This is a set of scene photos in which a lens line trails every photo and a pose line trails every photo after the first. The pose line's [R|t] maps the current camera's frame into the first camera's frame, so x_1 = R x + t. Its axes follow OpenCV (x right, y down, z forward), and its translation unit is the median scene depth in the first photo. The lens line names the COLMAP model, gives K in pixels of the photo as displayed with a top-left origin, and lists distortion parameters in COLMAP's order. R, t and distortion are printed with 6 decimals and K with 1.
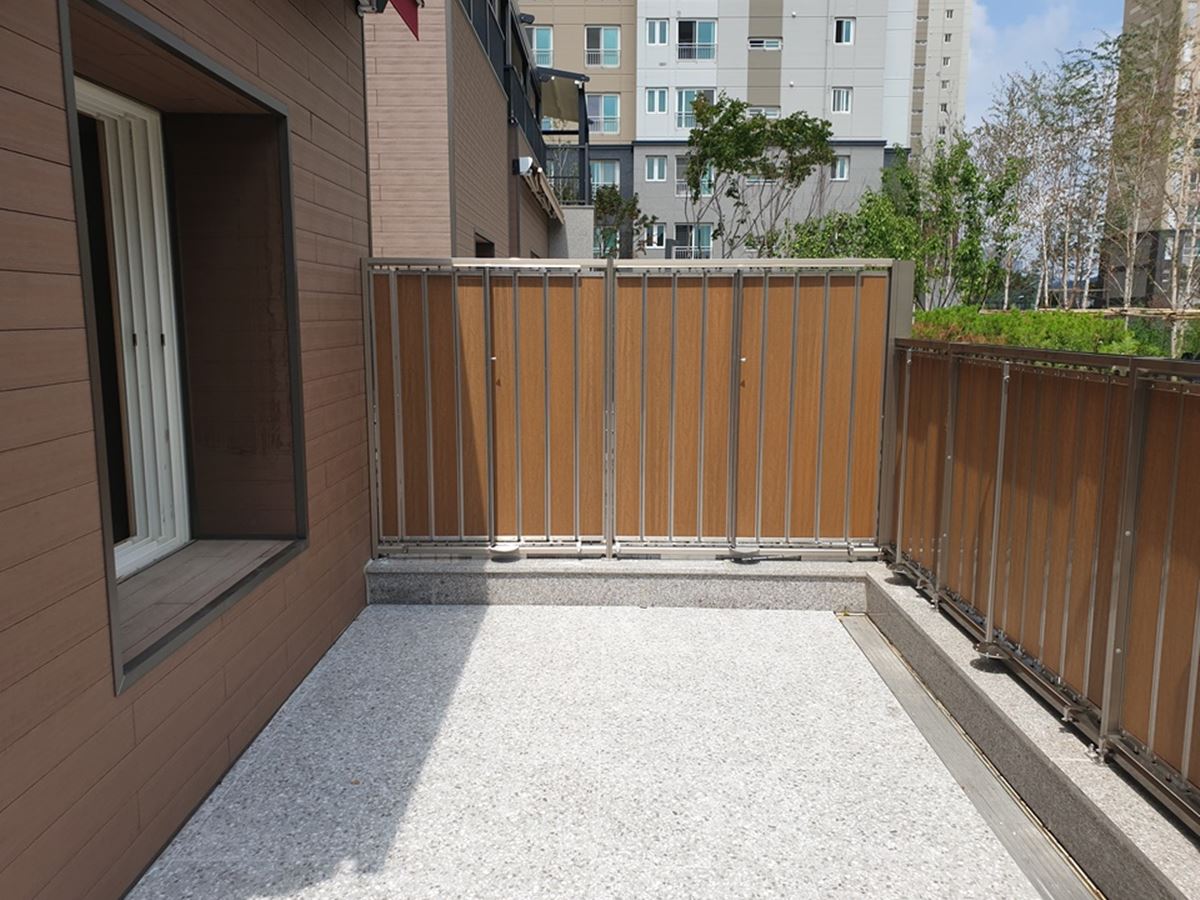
lens RADIAL K [[968.5, 0, 609.7], [0, 968.5, 454.2], [0, 0, 1]] dist [0.016728, -0.006220]
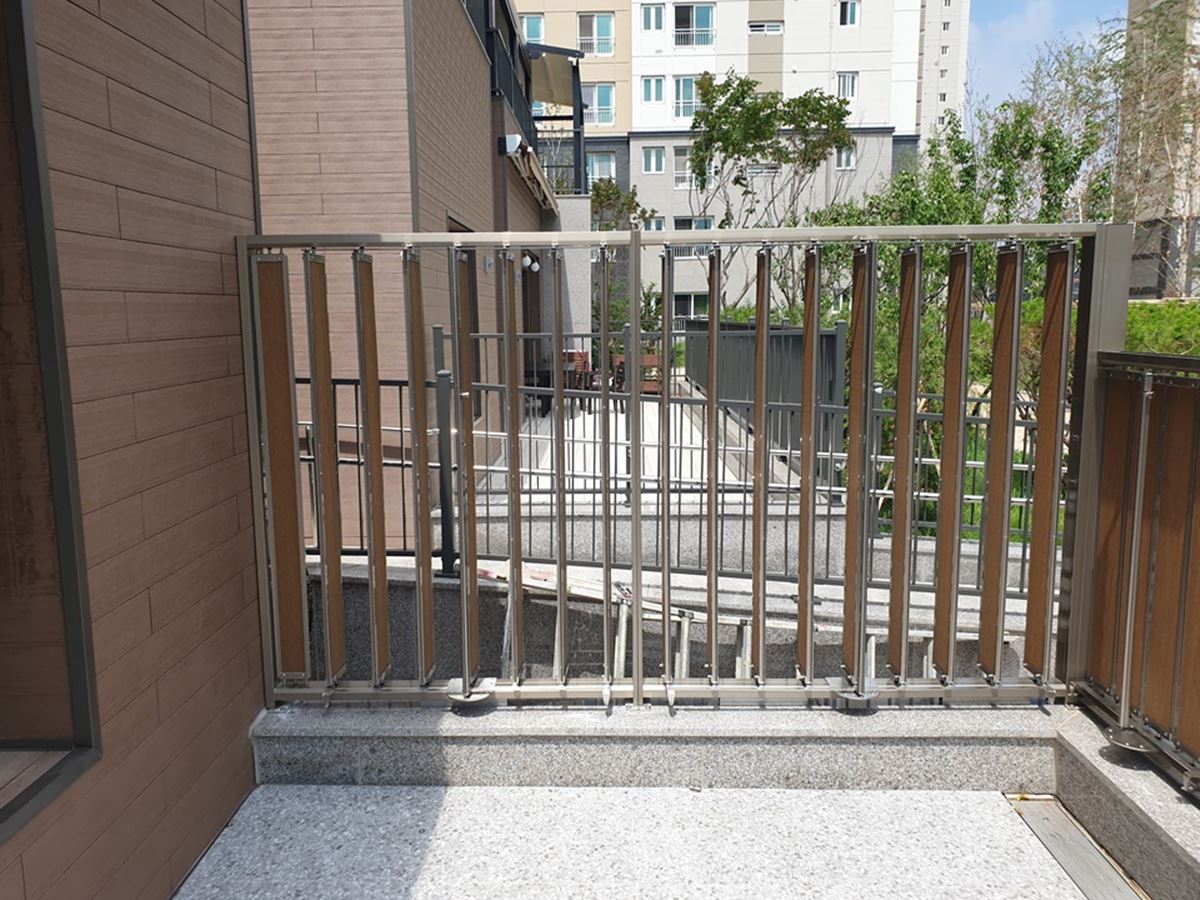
lens RADIAL K [[968.5, 0, 589.8], [0, 968.5, 439.7], [0, 0, 1]] dist [0.016728, -0.006220]
pose [[0.999769, -0.013130, -0.017017, -0.007942], [0.012907, 0.999830, -0.013146, -0.024066], [0.017187, 0.012923, 0.999769, 0.152017]]
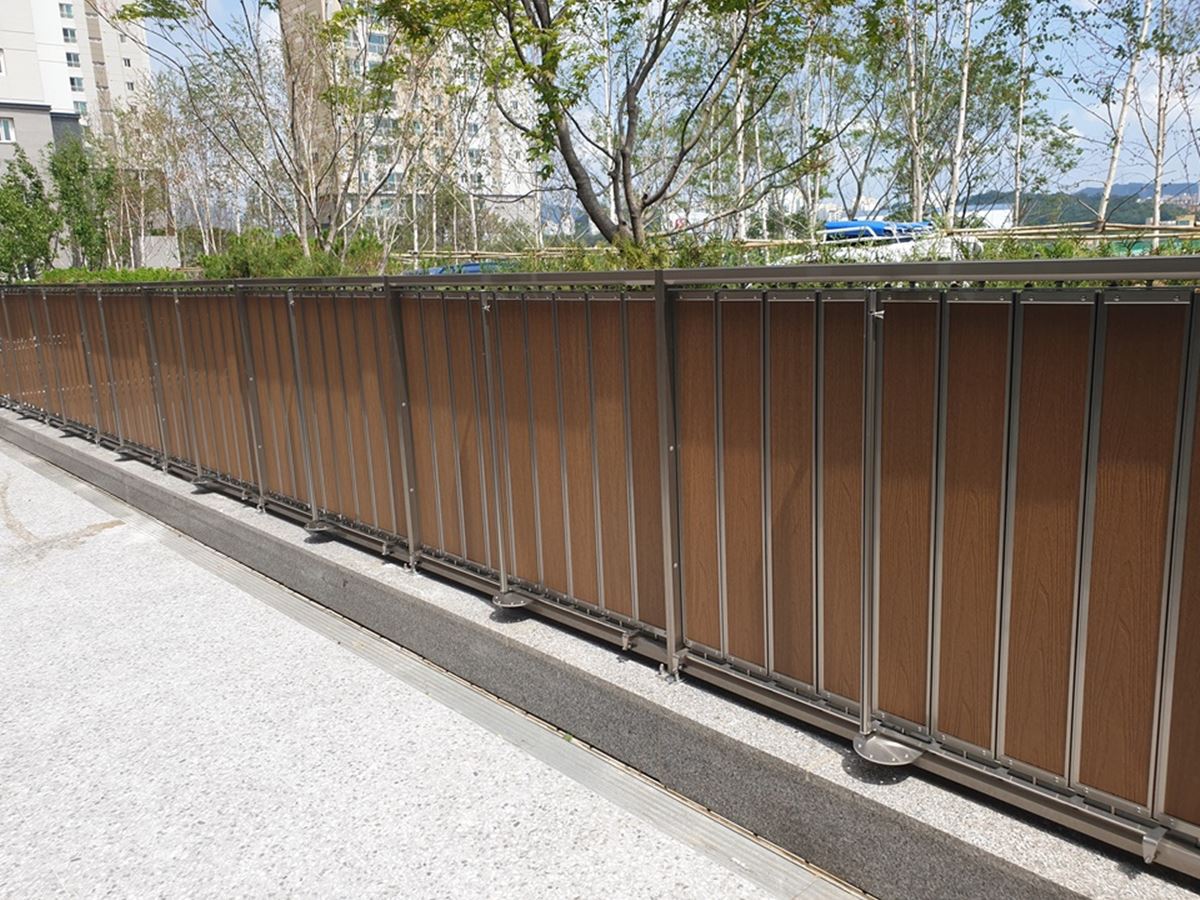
lens RADIAL K [[968.5, 0, 607.8], [0, 968.5, 450.6], [0, 0, 1]] dist [0.016728, -0.006220]
pose [[0.739445, -0.163509, 0.653058, -0.037770], [0.138193, 0.986265, 0.090461, 0.081576], [-0.658880, 0.023357, 0.751885, -0.512193]]
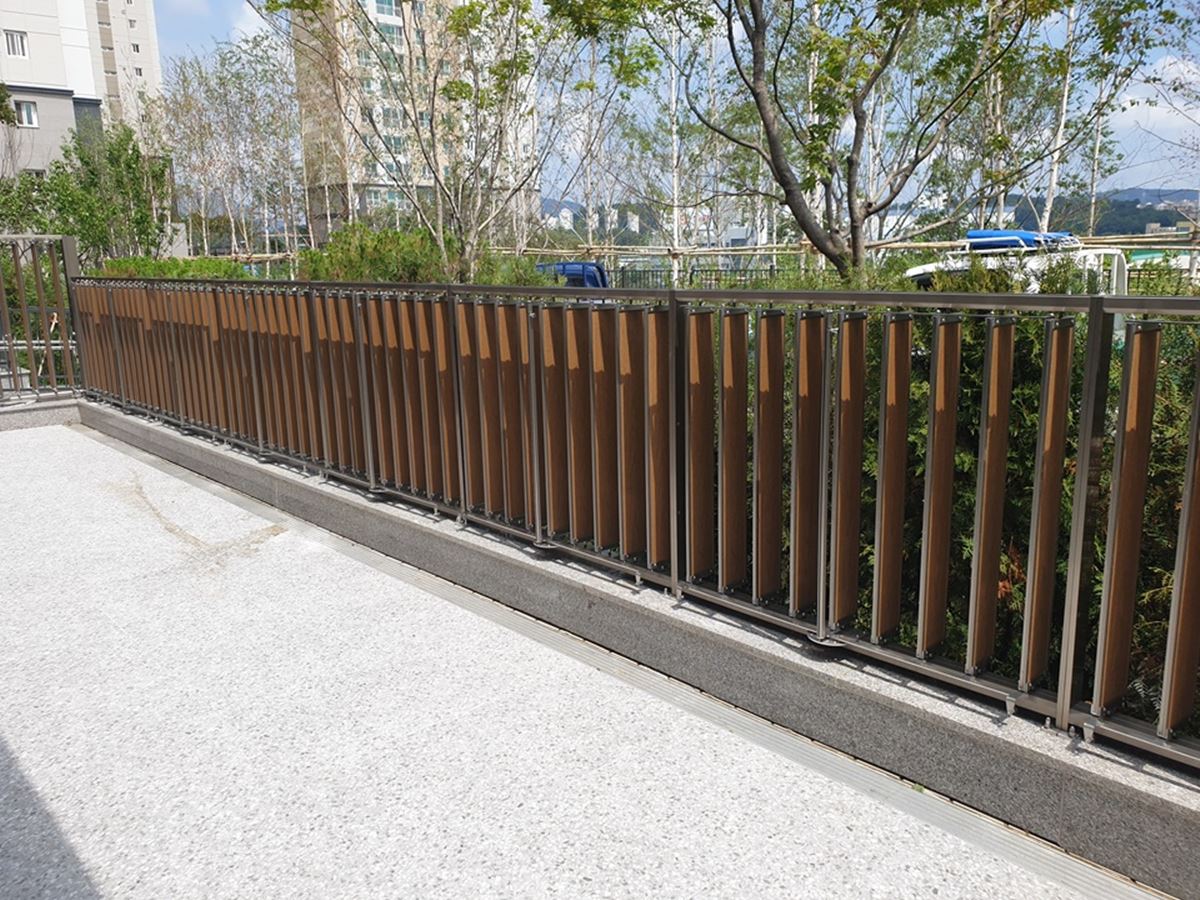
lens RADIAL K [[968.5, 0, 596.6], [0, 968.5, 448.9], [0, 0, 1]] dist [0.016728, -0.006220]
pose [[0.745136, -0.150691, 0.649665, -0.092453], [0.118252, 0.988556, 0.093669, 0.063192], [-0.656345, 0.007028, 0.754428, -0.444292]]
